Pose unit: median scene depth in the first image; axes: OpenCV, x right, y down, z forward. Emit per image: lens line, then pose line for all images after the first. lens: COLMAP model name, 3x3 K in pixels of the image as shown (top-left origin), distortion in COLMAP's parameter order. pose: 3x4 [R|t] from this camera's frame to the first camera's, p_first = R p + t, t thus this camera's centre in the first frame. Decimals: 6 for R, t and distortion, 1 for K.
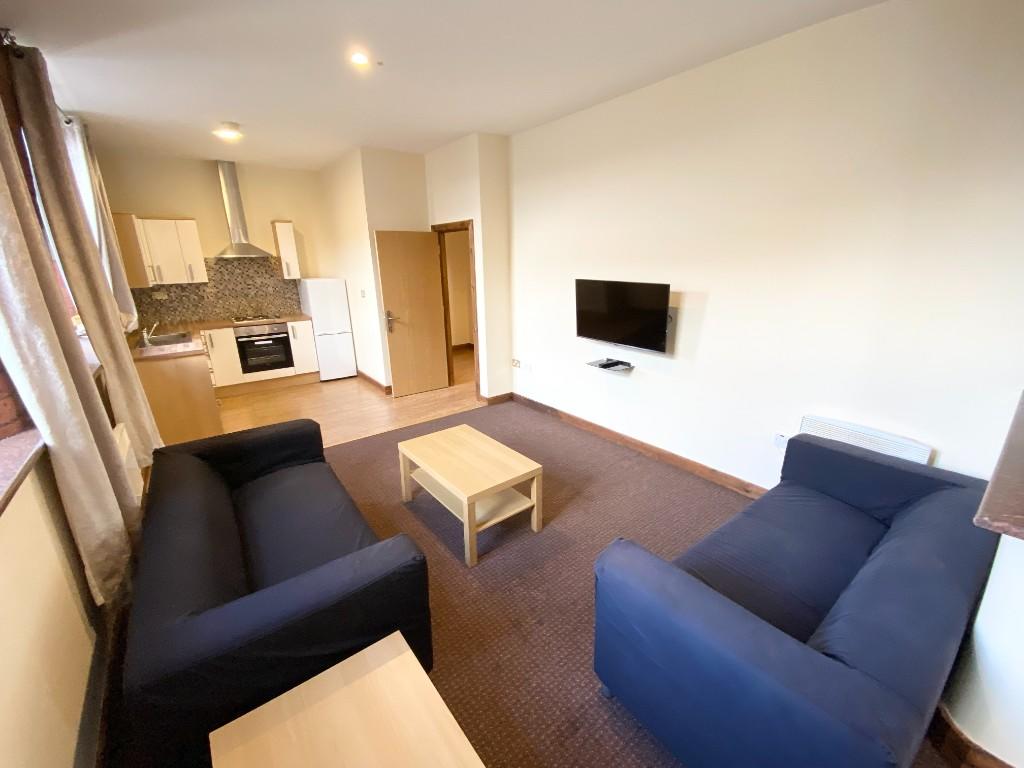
lens RADIAL K [[417.7, 0, 508.1], [0, 417.7, 383.9], [0, 0, 1]] dist [0.002331, 0.000008]
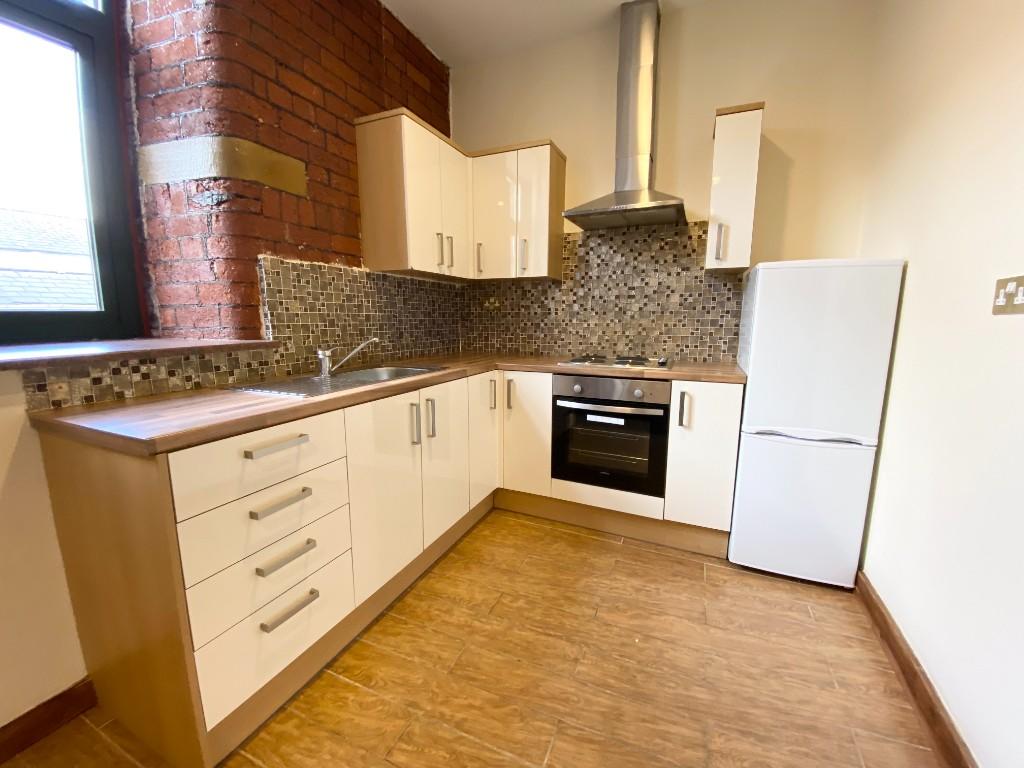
lens RADIAL K [[417.7, 0, 508.0], [0, 417.7, 383.4], [0, 0, 1]] dist [0.002331, 0.000008]
pose [[0.469879, 0.145748, -0.870615, -0.279362], [-0.269319, 0.962921, 0.015846, -0.111320], [0.840643, 0.227028, 0.491709, 0.702344]]
